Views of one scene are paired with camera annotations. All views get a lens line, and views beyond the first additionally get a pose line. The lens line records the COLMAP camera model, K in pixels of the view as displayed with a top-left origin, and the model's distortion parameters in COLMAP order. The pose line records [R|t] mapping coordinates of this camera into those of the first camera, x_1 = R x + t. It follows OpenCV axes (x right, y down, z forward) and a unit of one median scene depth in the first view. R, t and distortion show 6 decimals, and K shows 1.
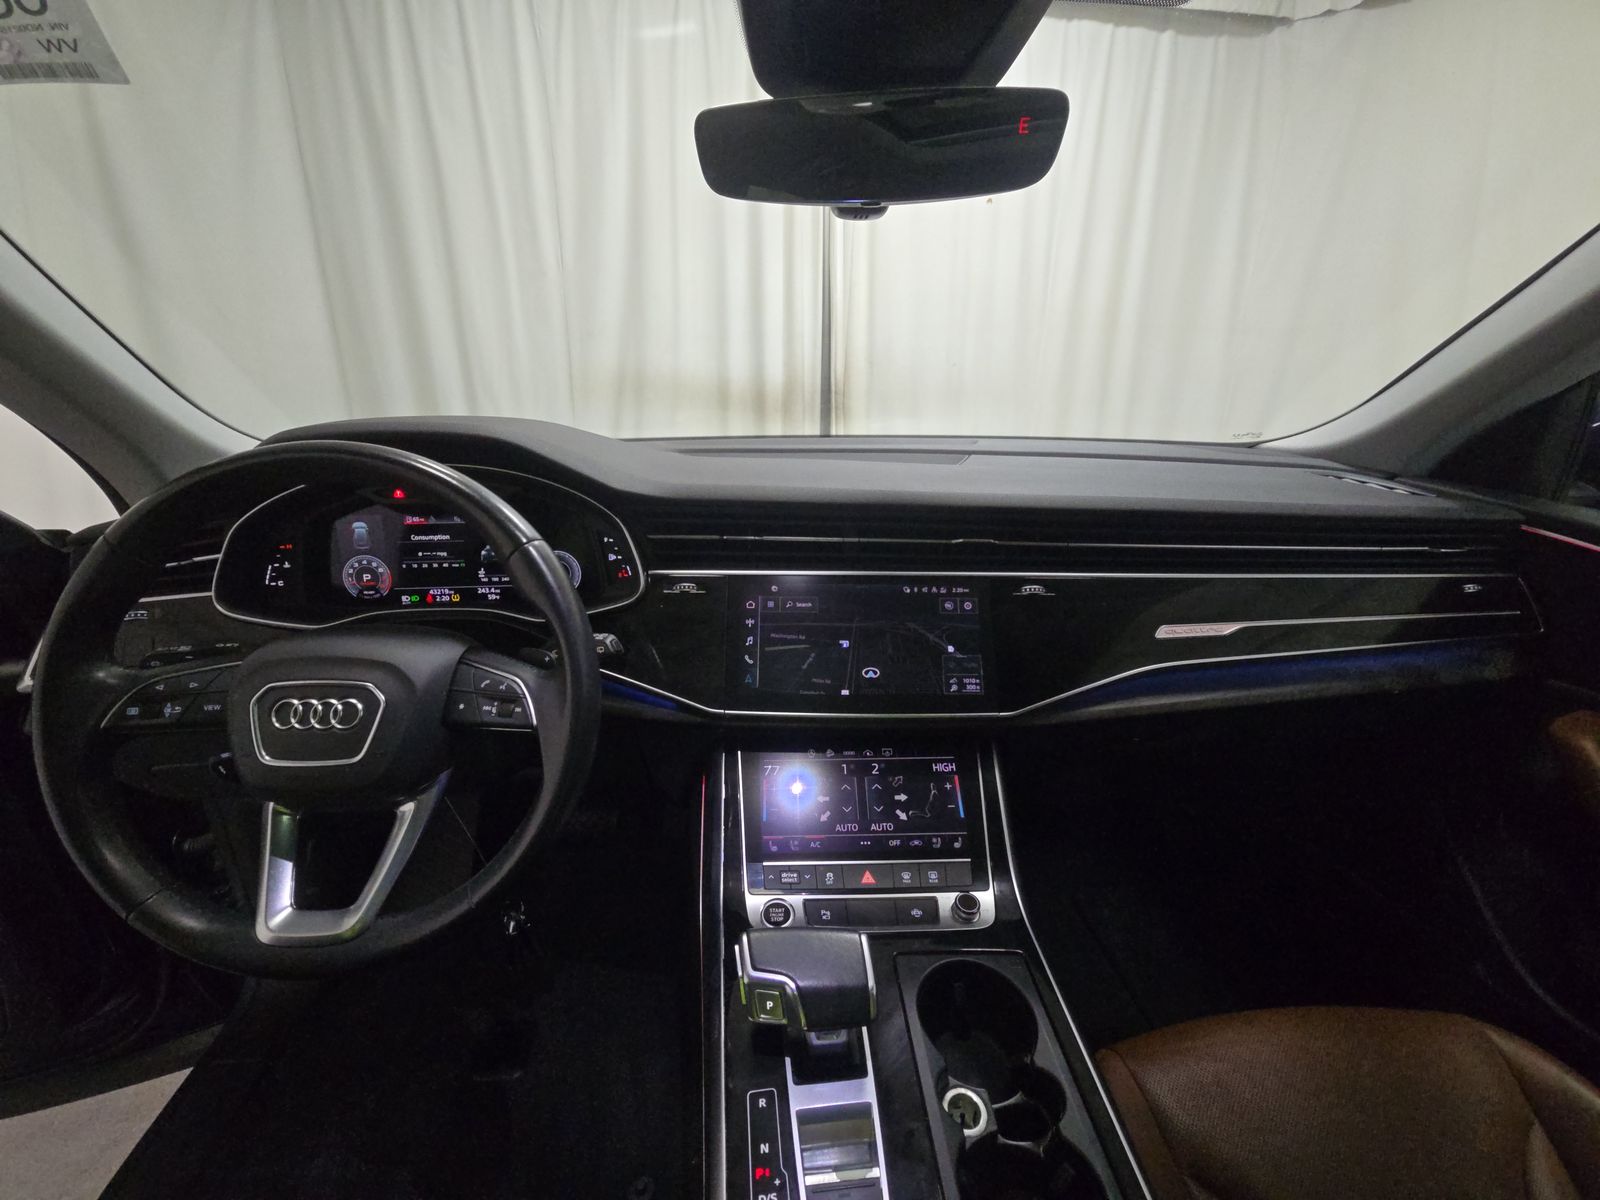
lens RADIAL K [[629.1, 0, 800.0], [0, 629.1, 600.0], [0, 0, 1]] dist [0.000704, 0.000038]
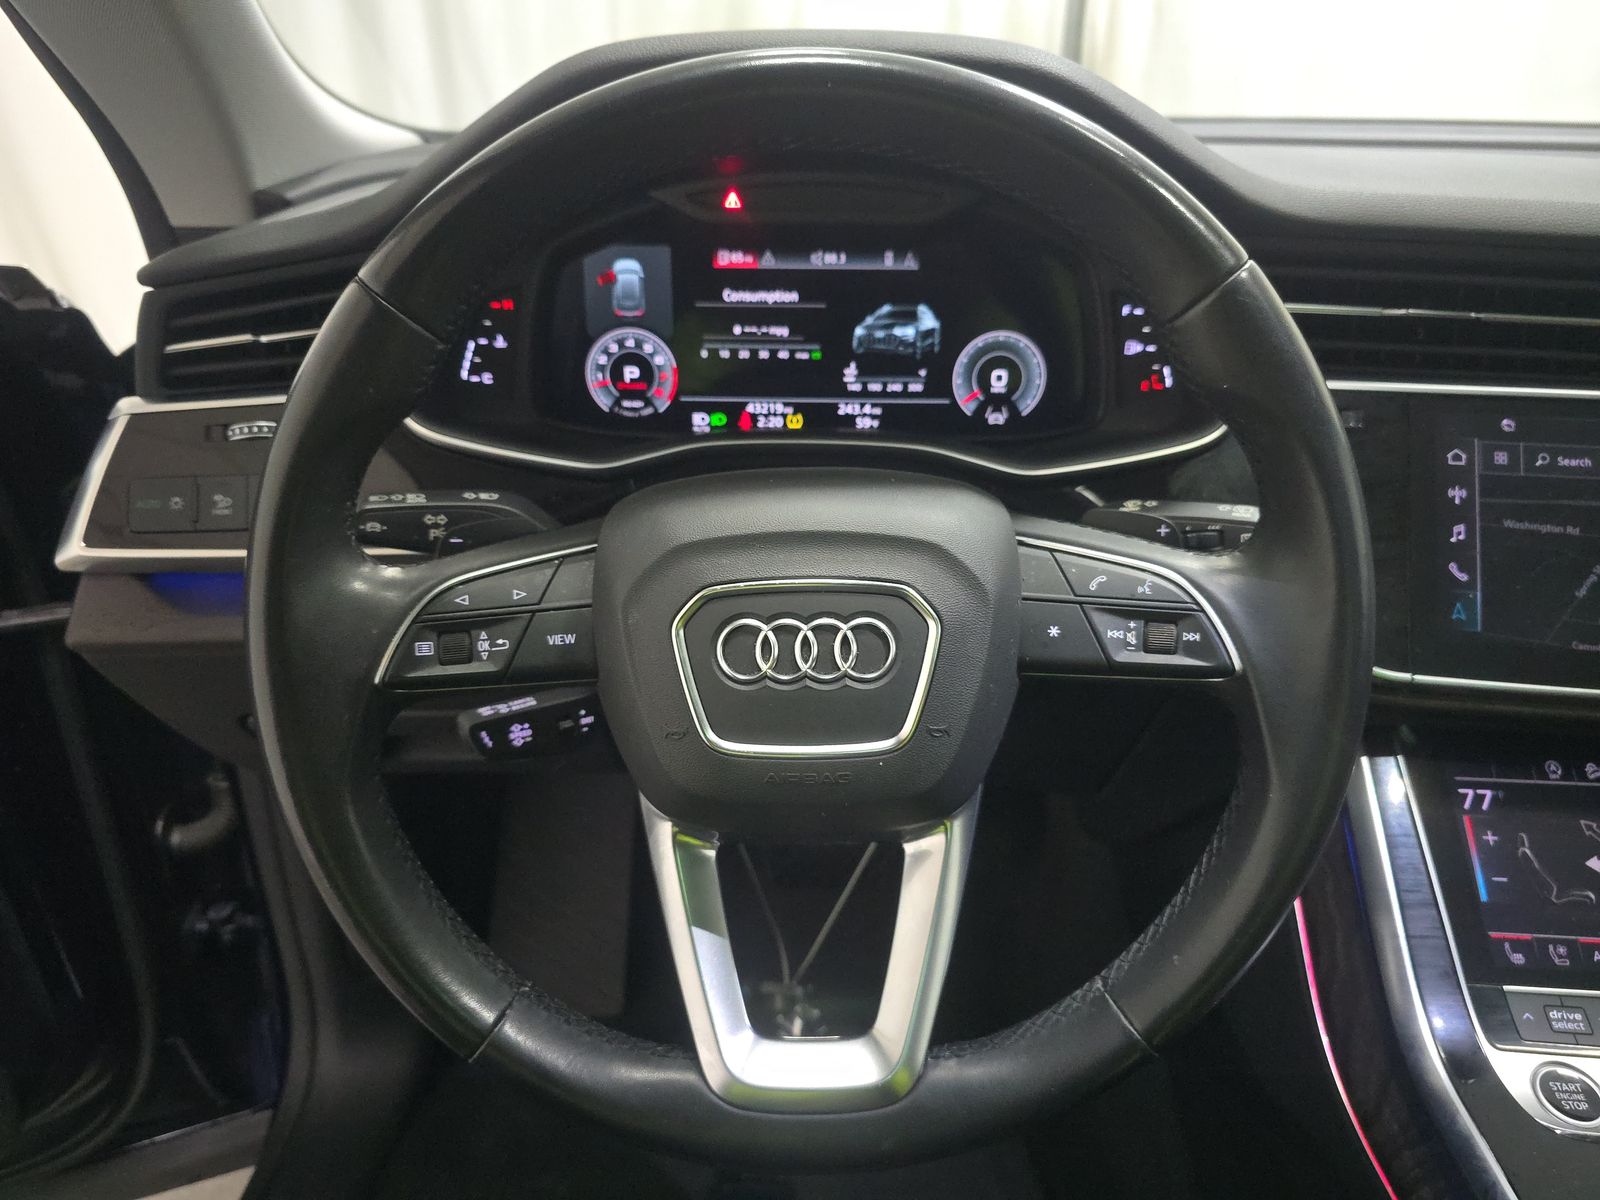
lens RADIAL K [[1068.1, 0, 800.0], [0, 1068.1, 600.0], [0, 0, 1]] dist [0.040495, -0.004978]
pose [[0.996125, 0.050096, -0.072287, -0.482973], [-0.039665, 0.989479, 0.139133, 0.019128], [0.078497, -0.135727, 0.987632, 0.133394]]
